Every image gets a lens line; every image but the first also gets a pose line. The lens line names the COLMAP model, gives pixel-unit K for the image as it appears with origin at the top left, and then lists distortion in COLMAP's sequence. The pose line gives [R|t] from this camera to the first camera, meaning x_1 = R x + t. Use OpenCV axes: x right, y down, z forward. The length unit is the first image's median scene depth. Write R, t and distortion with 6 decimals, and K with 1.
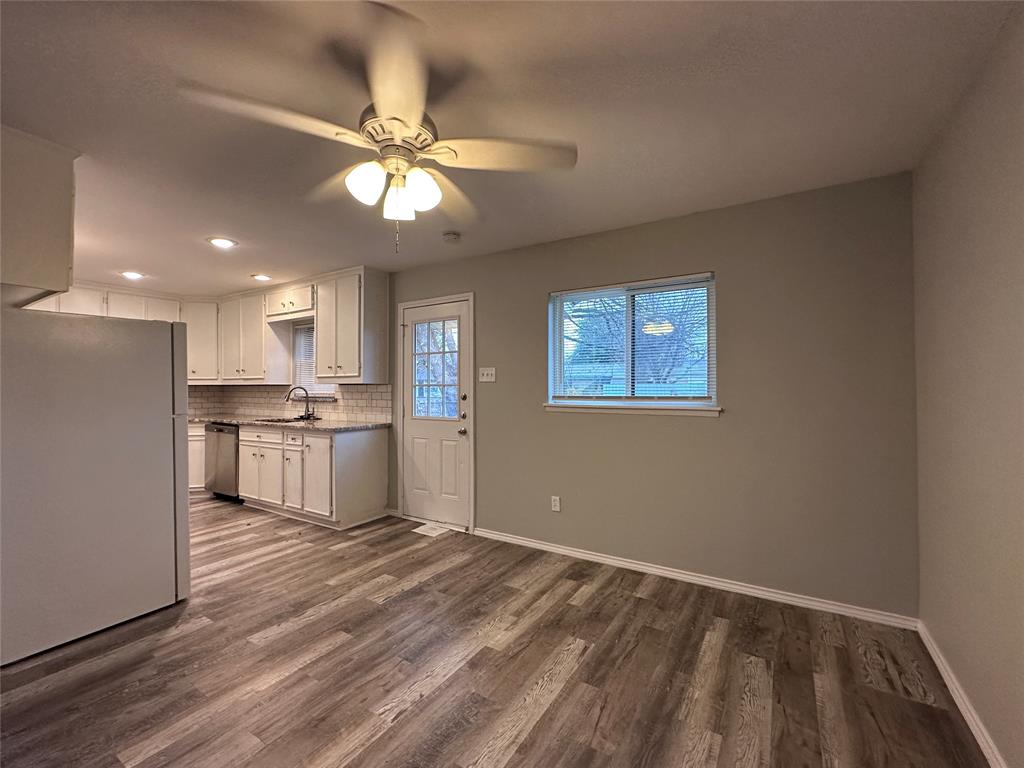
lens RADIAL K [[428.6, 0, 512.0], [0, 428.6, 384.0], [0, 0, 1]] dist [-0.022061, -0.000225]
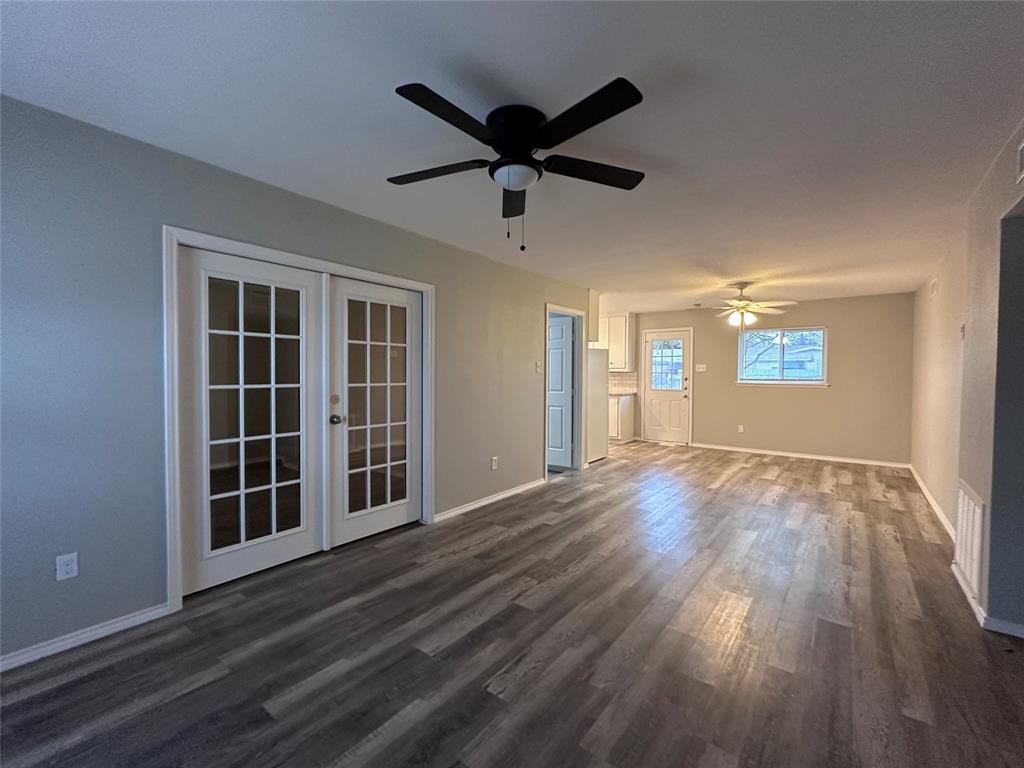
lens RADIAL K [[443.8, 0, 512.0], [0, 443.8, 384.0], [0, 0, 1]] dist [-0.000765, 0.000310]
pose [[0.993836, 0.010278, -0.110381, -0.697422], [-0.006208, 0.999290, 0.037159, -0.018395], [0.110685, -0.036245, 0.993194, -1.169430]]
